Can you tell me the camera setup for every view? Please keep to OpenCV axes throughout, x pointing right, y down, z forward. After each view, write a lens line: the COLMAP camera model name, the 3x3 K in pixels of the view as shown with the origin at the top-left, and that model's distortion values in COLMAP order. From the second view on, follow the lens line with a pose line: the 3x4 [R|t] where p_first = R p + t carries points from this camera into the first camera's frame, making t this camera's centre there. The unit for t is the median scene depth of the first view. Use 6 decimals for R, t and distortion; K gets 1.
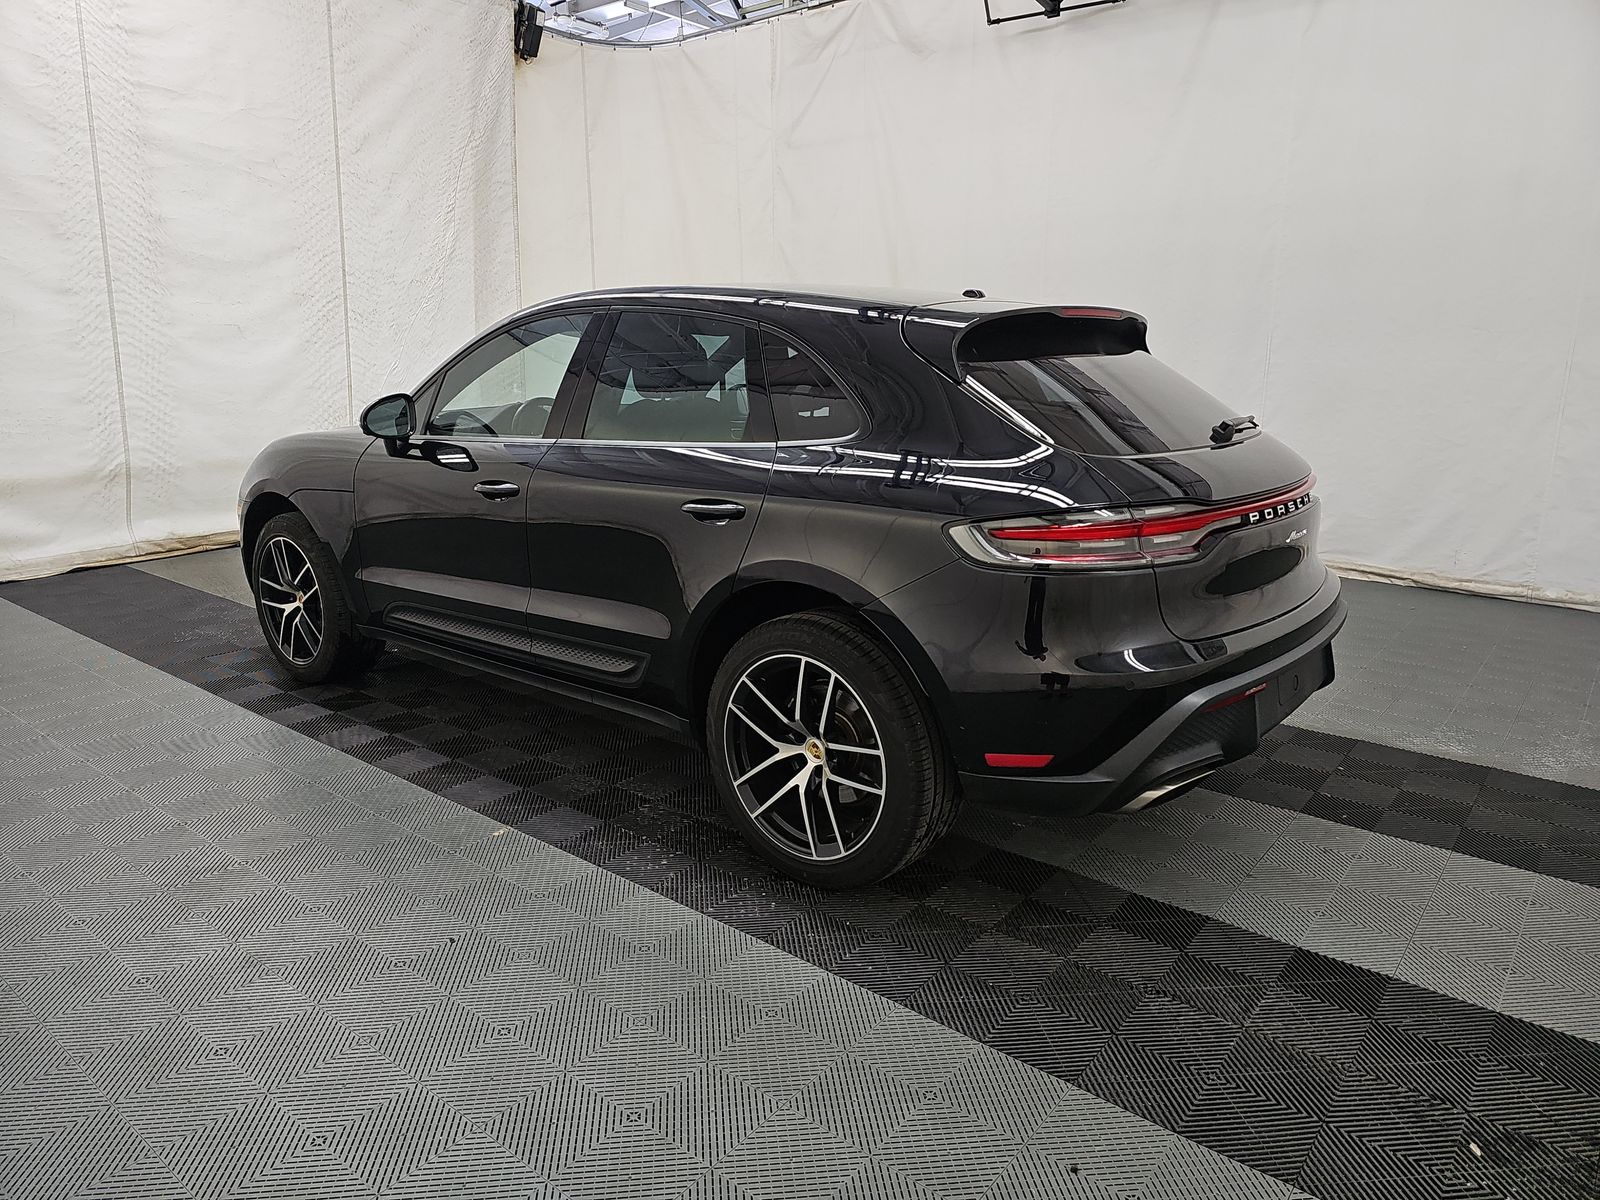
lens RADIAL K [[1059.4, 0, 804.6], [0, 1059.4, 604.2], [0, 0, 1]] dist [0.028653, -0.031255]
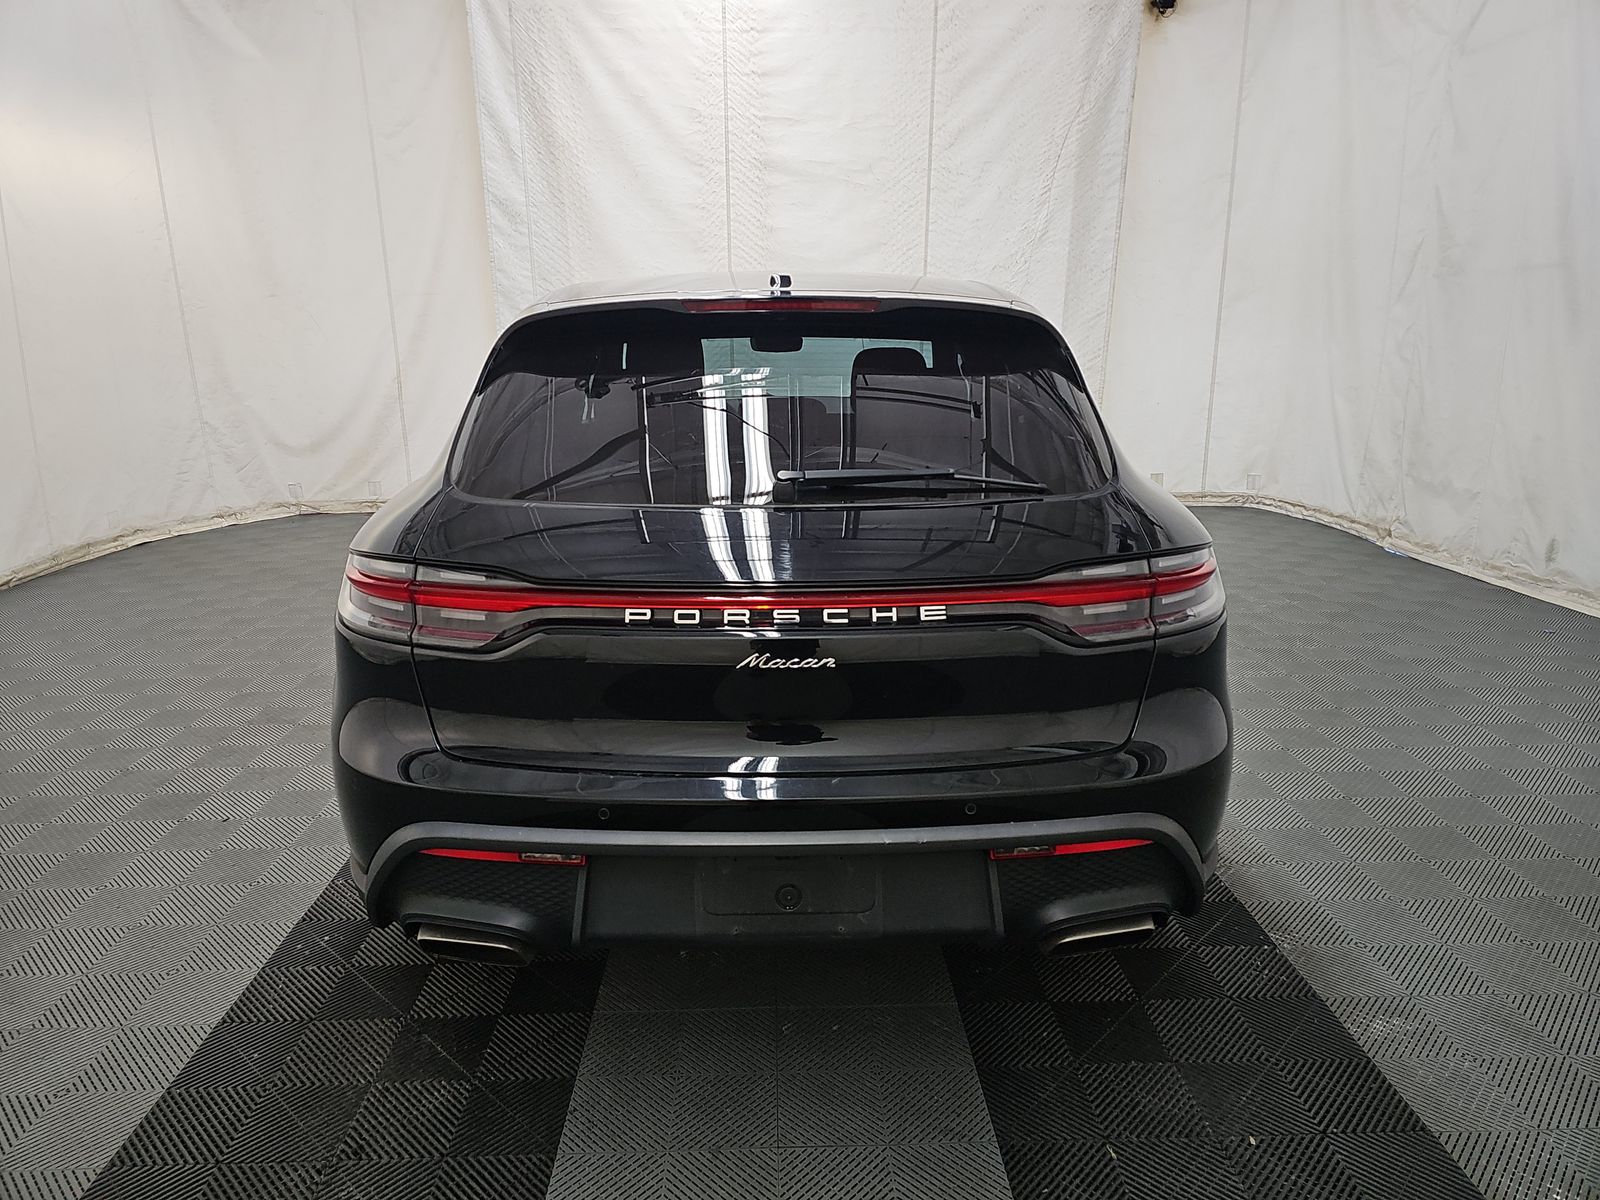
lens RADIAL K [[1059.4, 0, 836.3], [0, 1059.4, 602.0], [0, 0, 1]] dist [0.028653, -0.031255]
pose [[0.647399, 0.182385, -0.740007, 0.406887], [-0.167311, 0.981270, 0.095475, -0.071288], [0.743560, 0.062001, 0.665789, 0.270623]]
